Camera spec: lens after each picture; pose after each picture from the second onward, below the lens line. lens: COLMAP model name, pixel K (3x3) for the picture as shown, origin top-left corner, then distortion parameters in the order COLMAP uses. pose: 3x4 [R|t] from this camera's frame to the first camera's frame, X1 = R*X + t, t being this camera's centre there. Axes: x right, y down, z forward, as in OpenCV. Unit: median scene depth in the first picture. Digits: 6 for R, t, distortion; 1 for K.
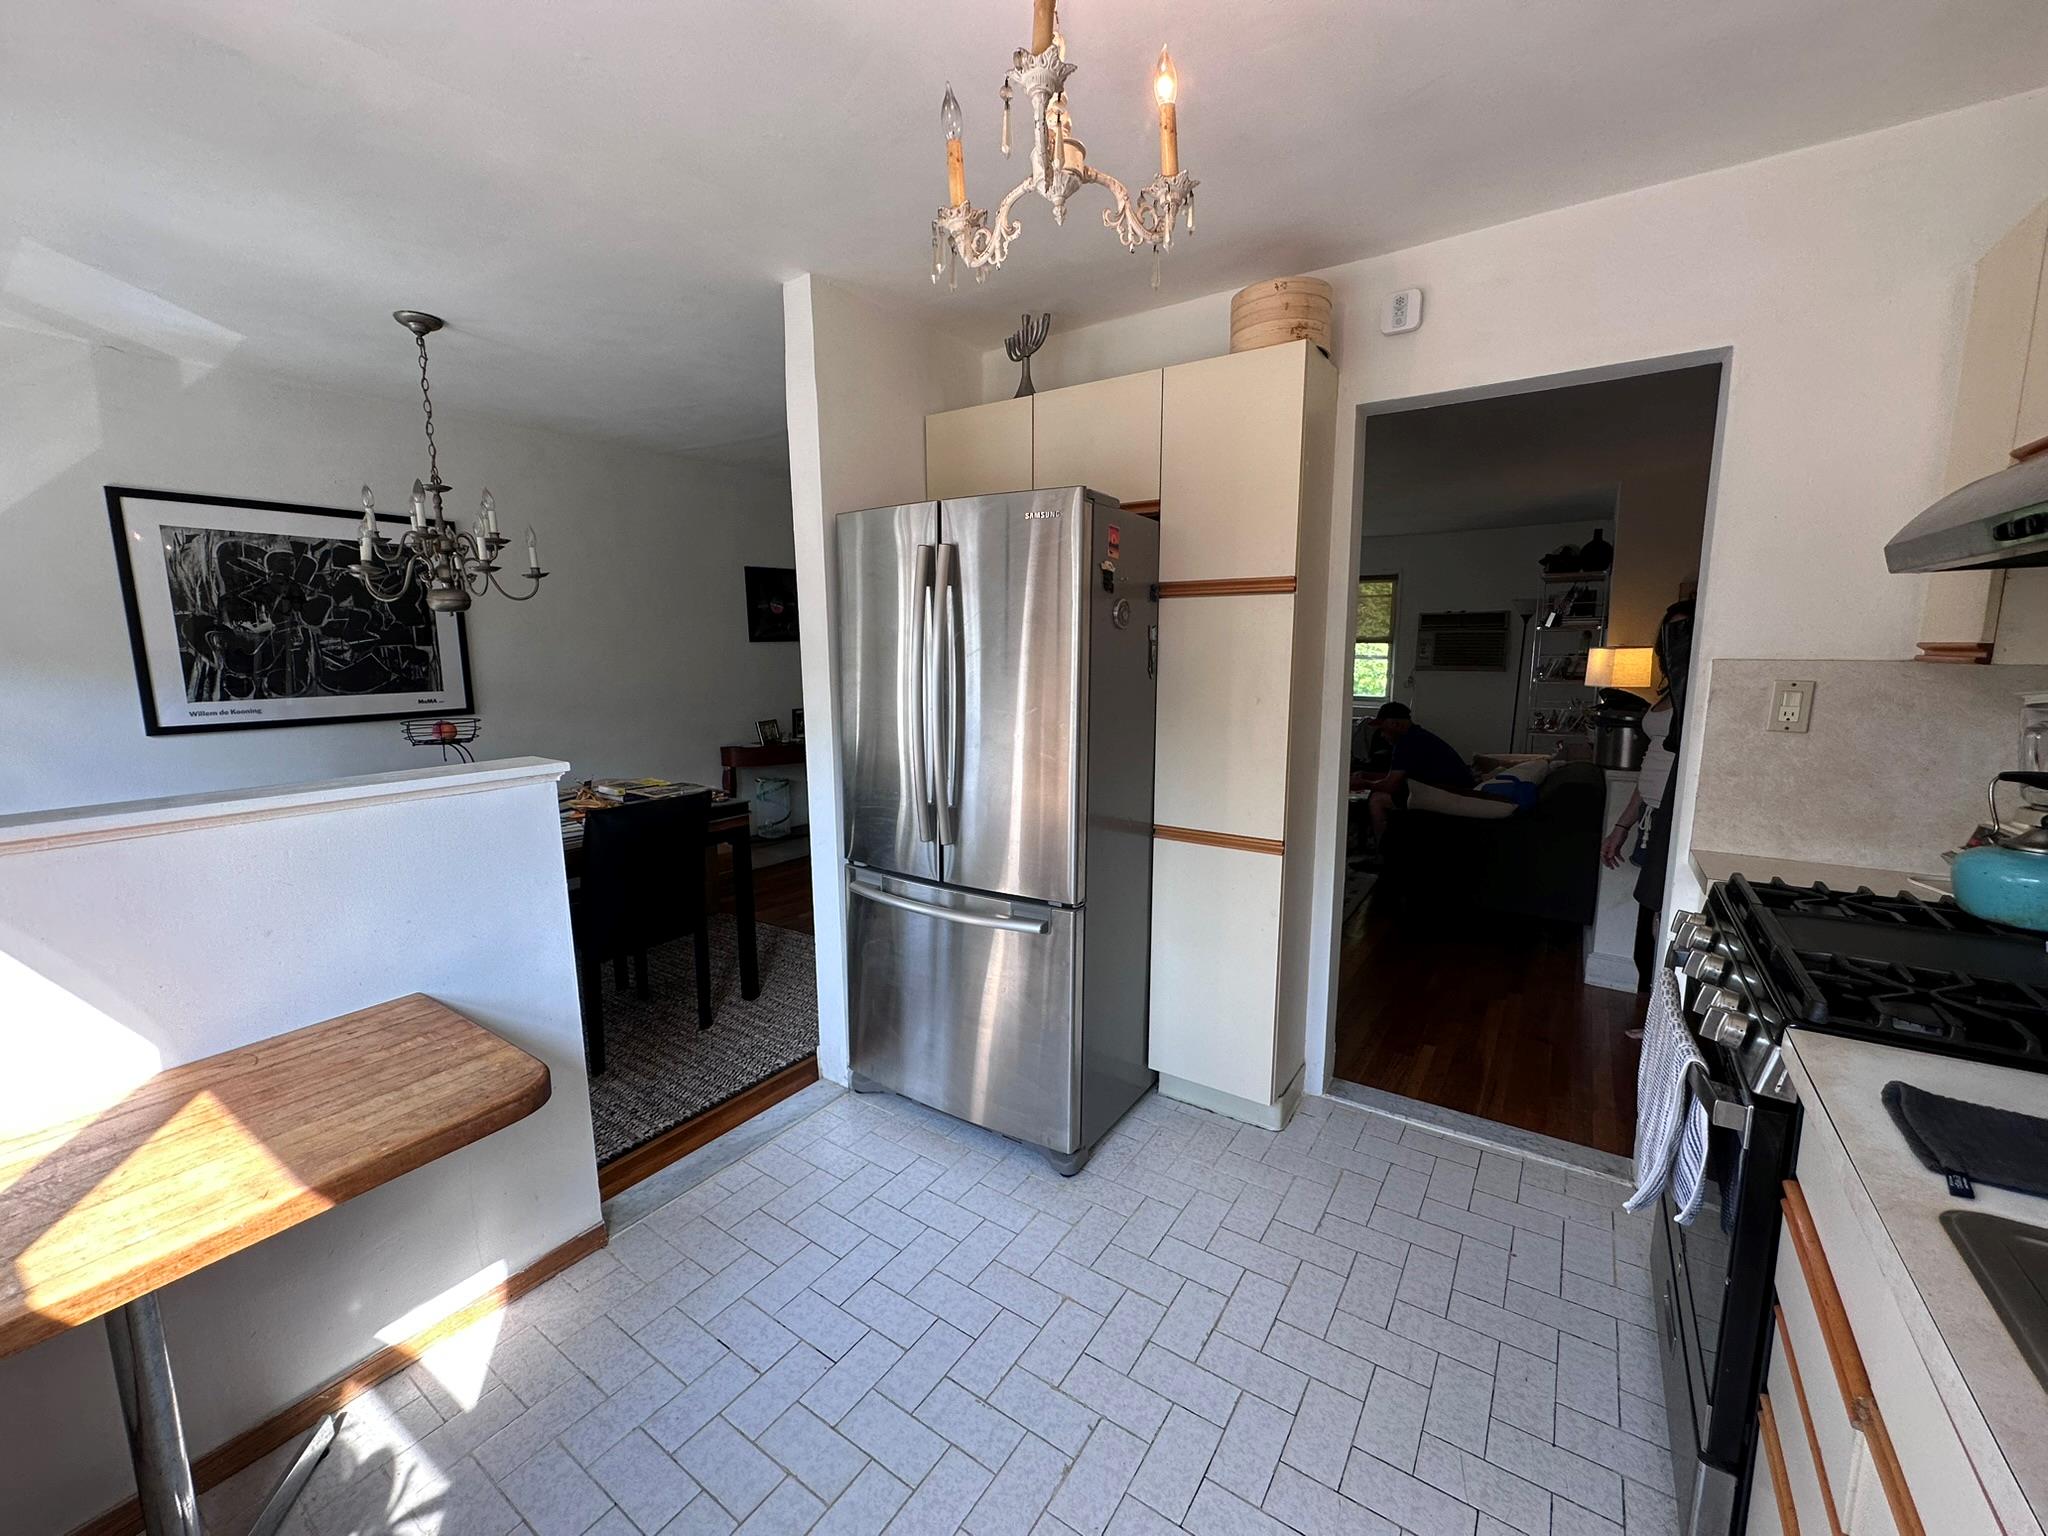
lens RADIAL K [[822.3, 0, 1023.3], [0, 822.3, 770.3], [0, 0, 1]] dist [-0.003846, 0.000950]
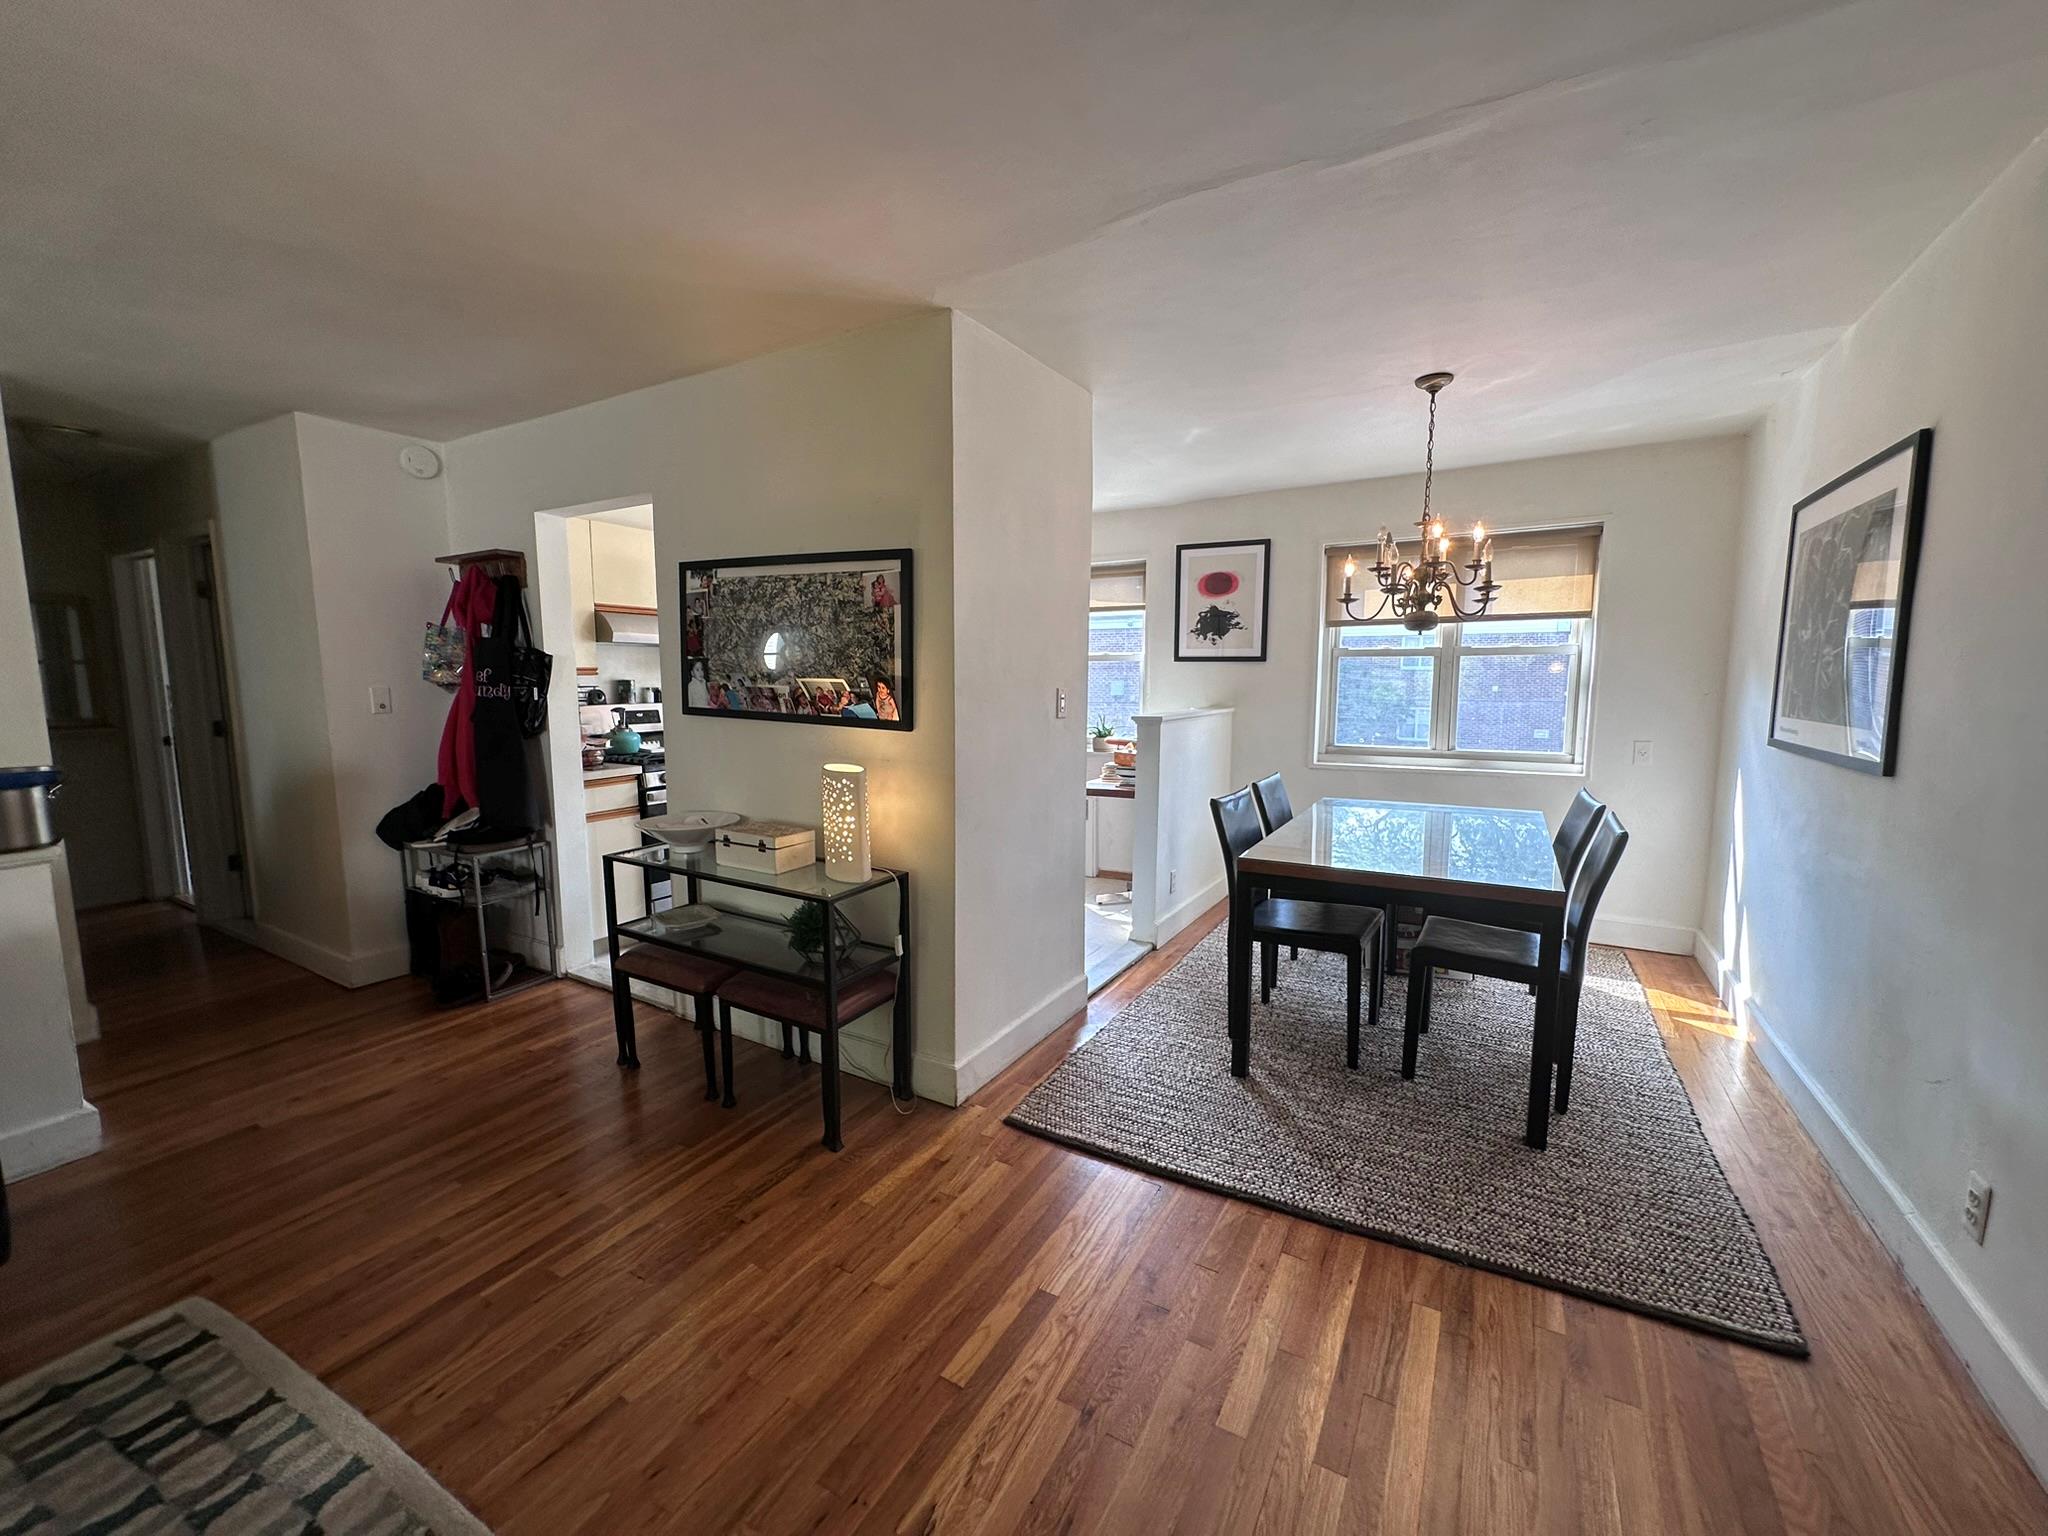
lens RADIAL K [[822.3, 0, 1023.3], [0, 822.3, 770.3], [0, 0, 1]] dist [-0.003846, 0.000950]
pose [[-0.997964, 0.014593, -0.062091, -0.063675], [-0.002509, 0.963739, 0.266836, -0.269890], [0.063733, 0.266448, -0.961740, 1.839447]]
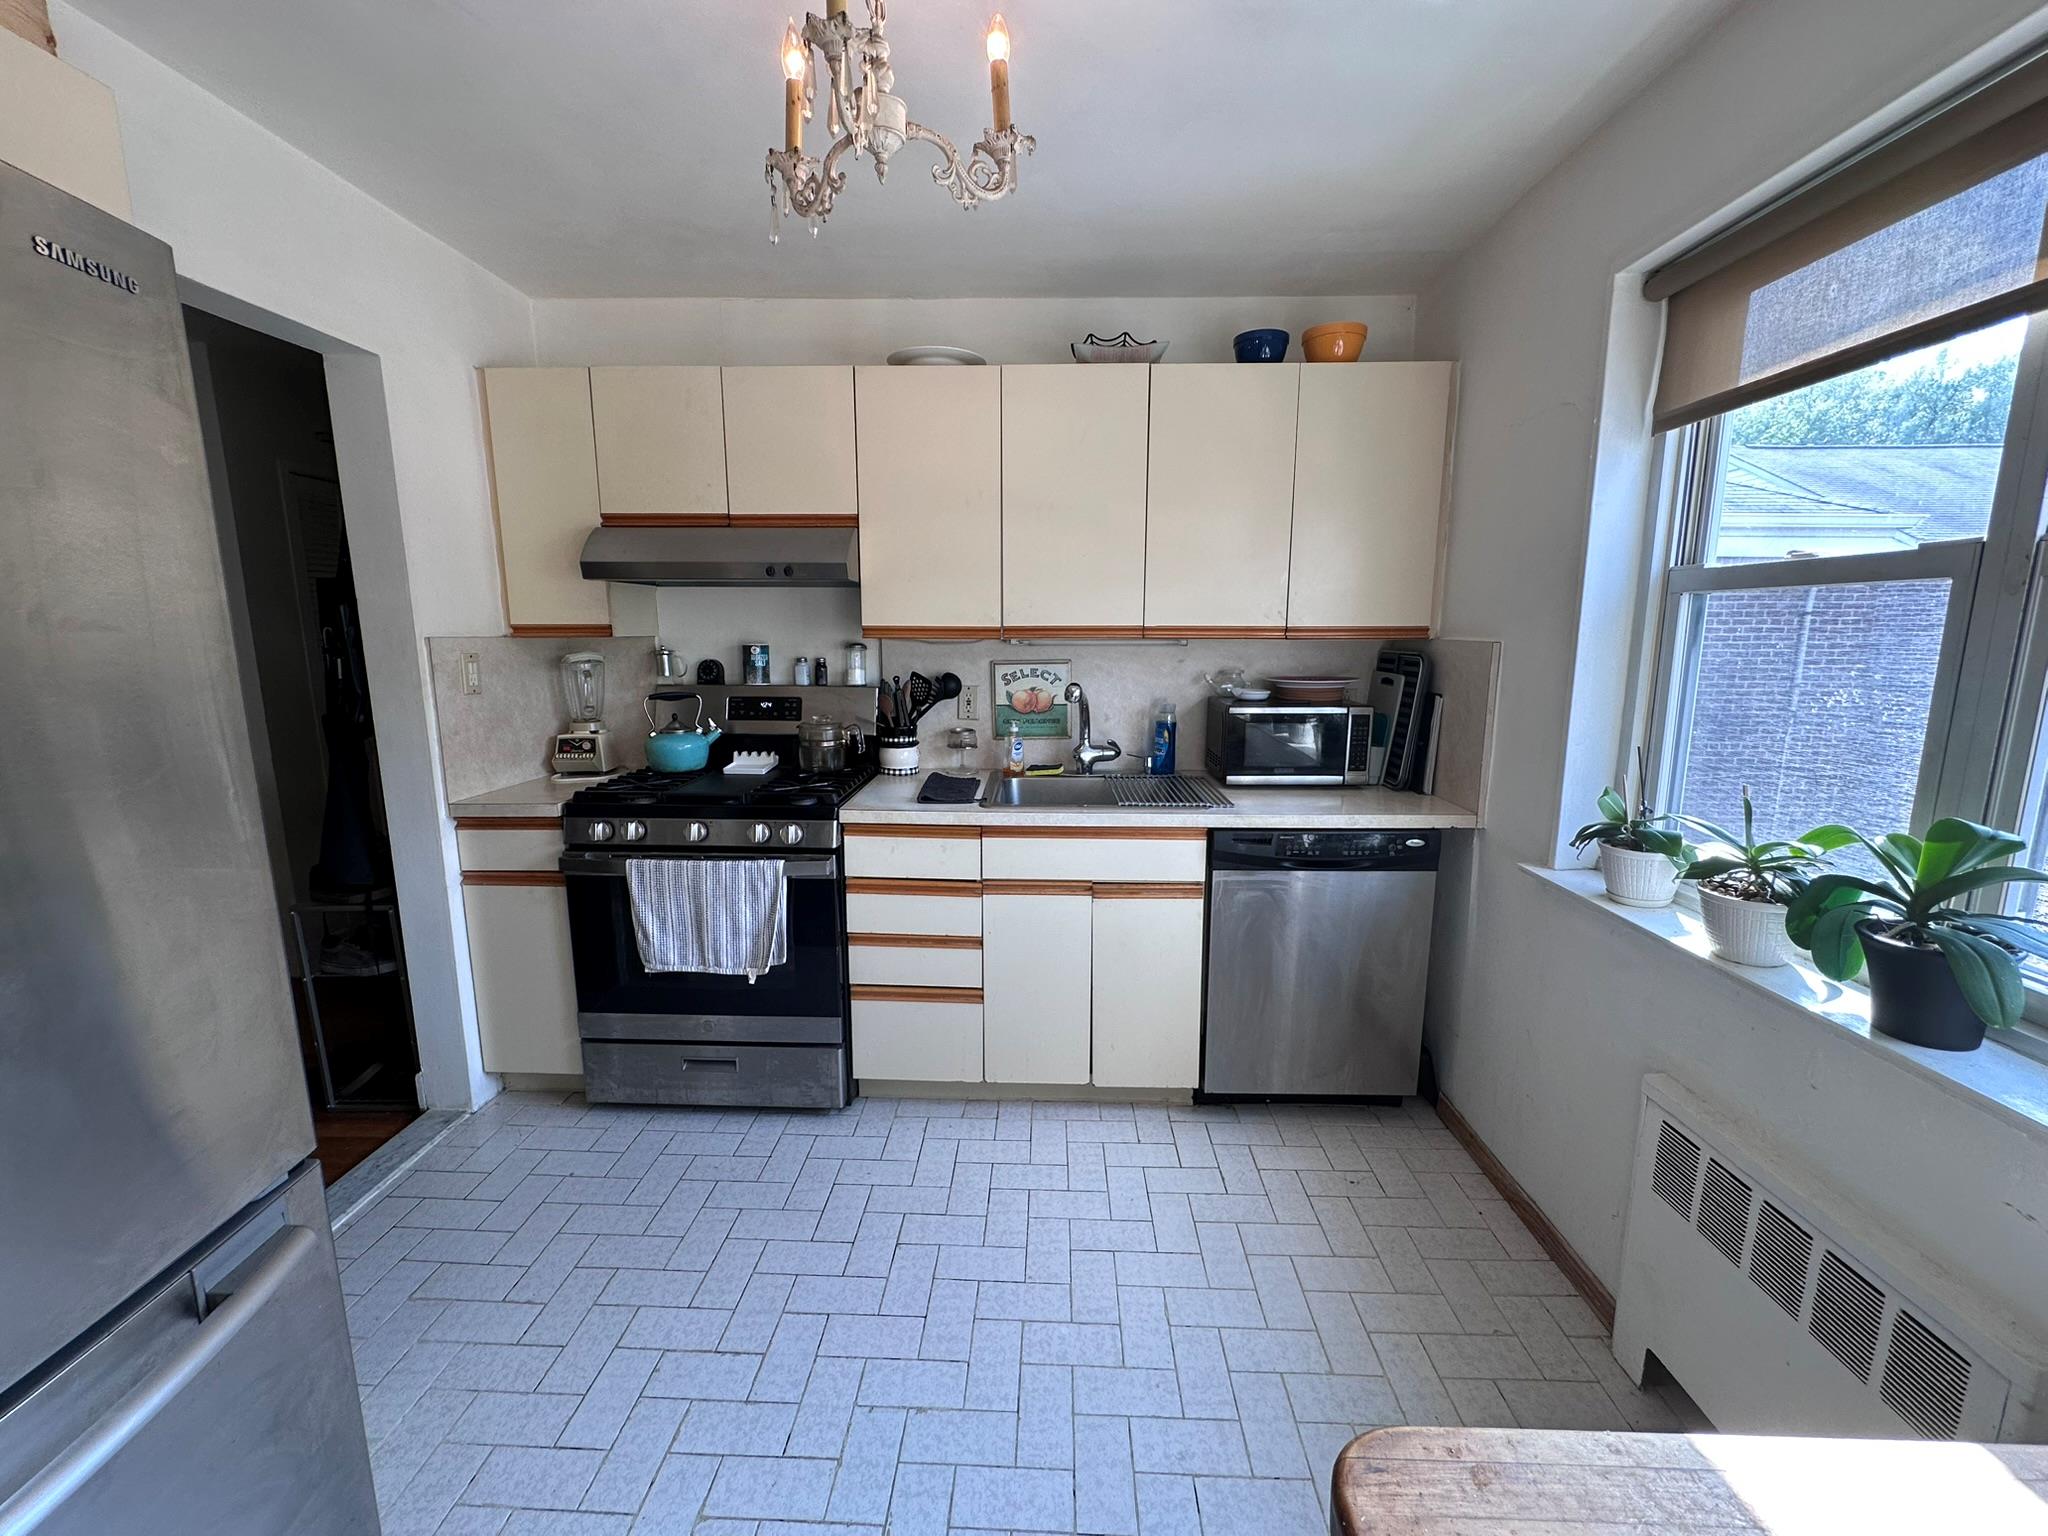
lens RADIAL K [[822.3, 0, 1023.3], [0, 822.3, 770.3], [0, 0, 1]] dist [-0.003846, 0.000950]
pose [[-0.530330, -0.136034, 0.836806, -0.356548], [0.131569, 0.961878, 0.239749, -0.074494], [-0.837520, 0.237244, -0.492215, 0.554826]]
